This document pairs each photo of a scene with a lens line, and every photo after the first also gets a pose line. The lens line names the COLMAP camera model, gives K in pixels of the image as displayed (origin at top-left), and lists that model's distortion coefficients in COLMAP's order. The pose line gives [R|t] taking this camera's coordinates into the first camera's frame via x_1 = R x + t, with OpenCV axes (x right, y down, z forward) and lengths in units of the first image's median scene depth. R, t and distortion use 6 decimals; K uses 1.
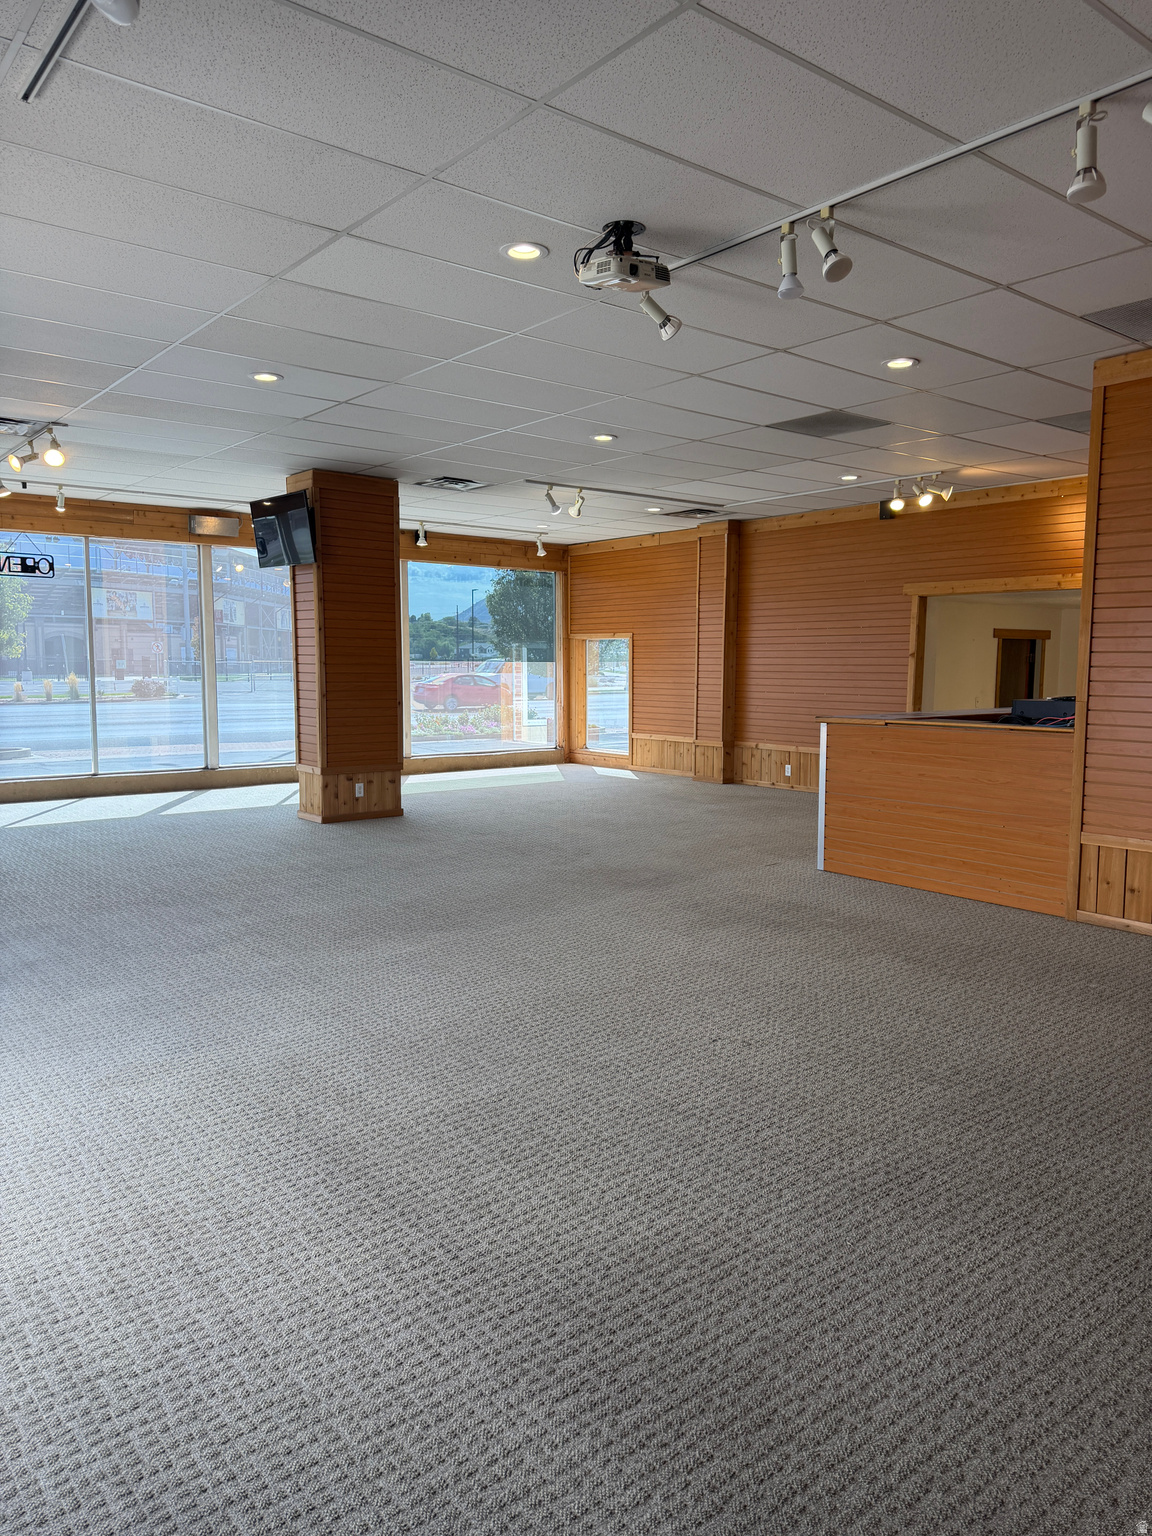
lens RADIAL K [[1090.7, 0, 576.0], [0, 1090.7, 768.0], [0, 0, 1]] dist [0.006387, -0.000474]
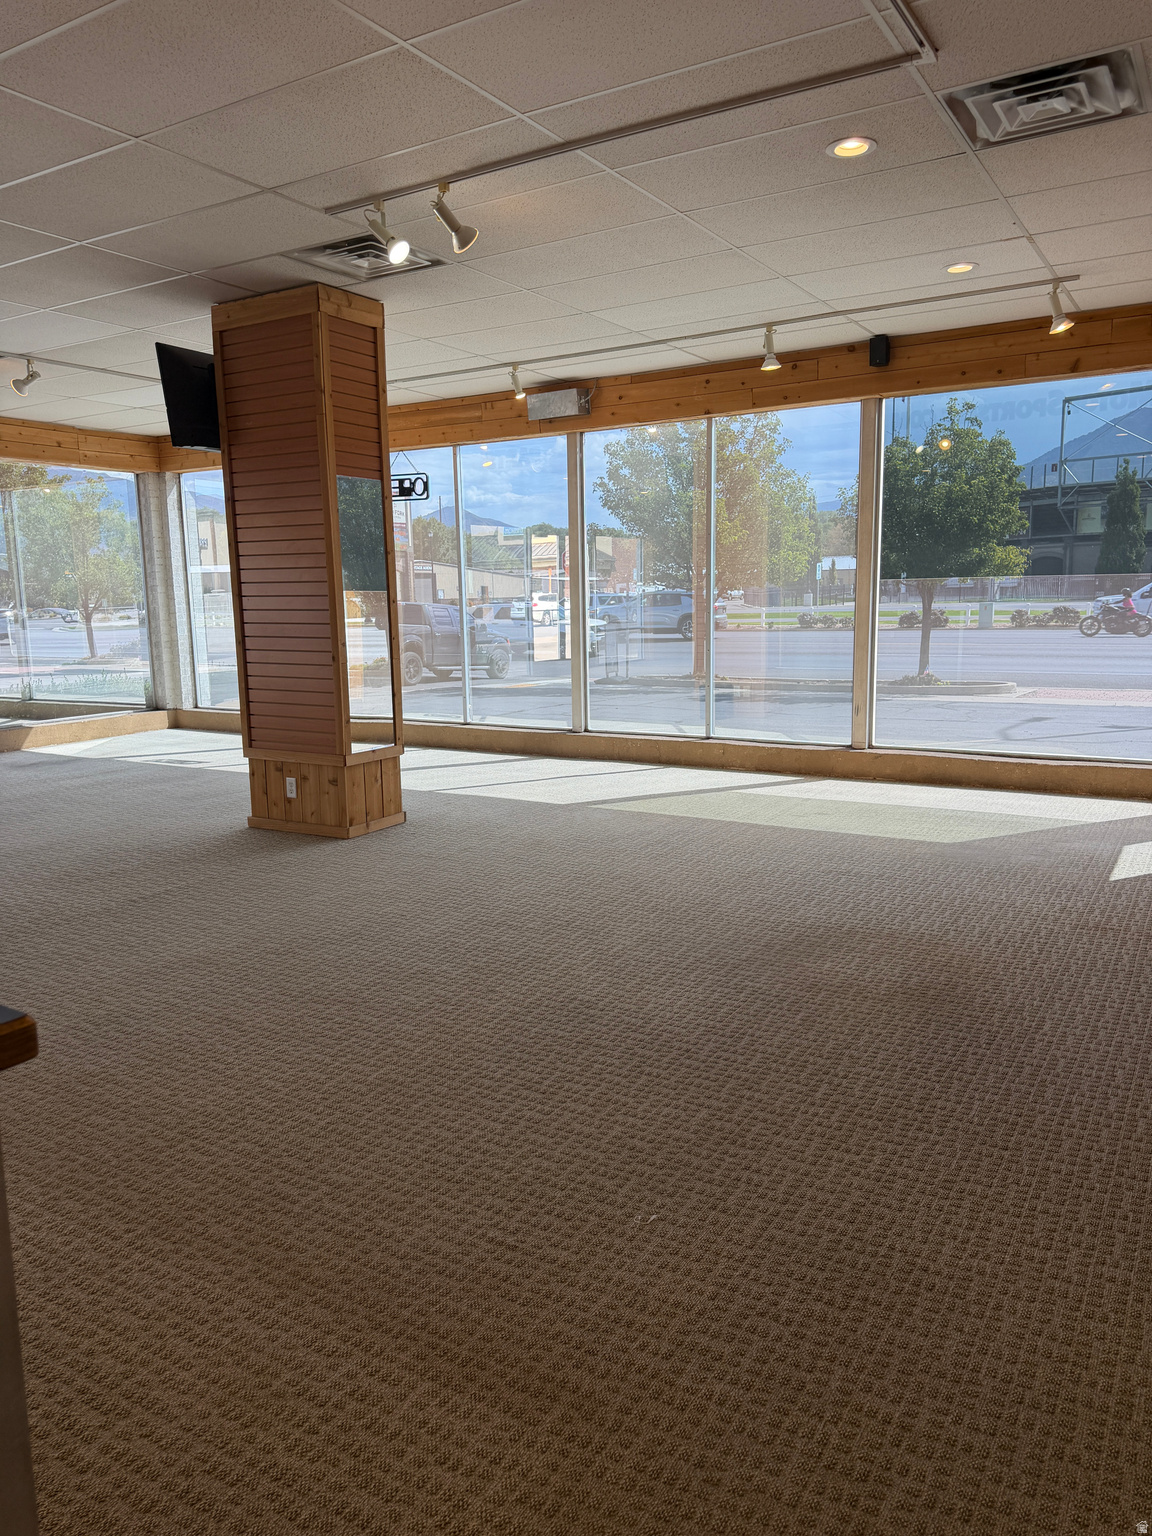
lens RADIAL K [[1090.7, 0, 576.0], [0, 1090.7, 768.0], [0, 0, 1]] dist [0.006387, -0.000474]
pose [[0.342110, 0.143137, -0.928694, 0.426291], [-0.077955, 0.989246, 0.123753, -0.077808], [0.936421, 0.030059, 0.349590, 0.821317]]
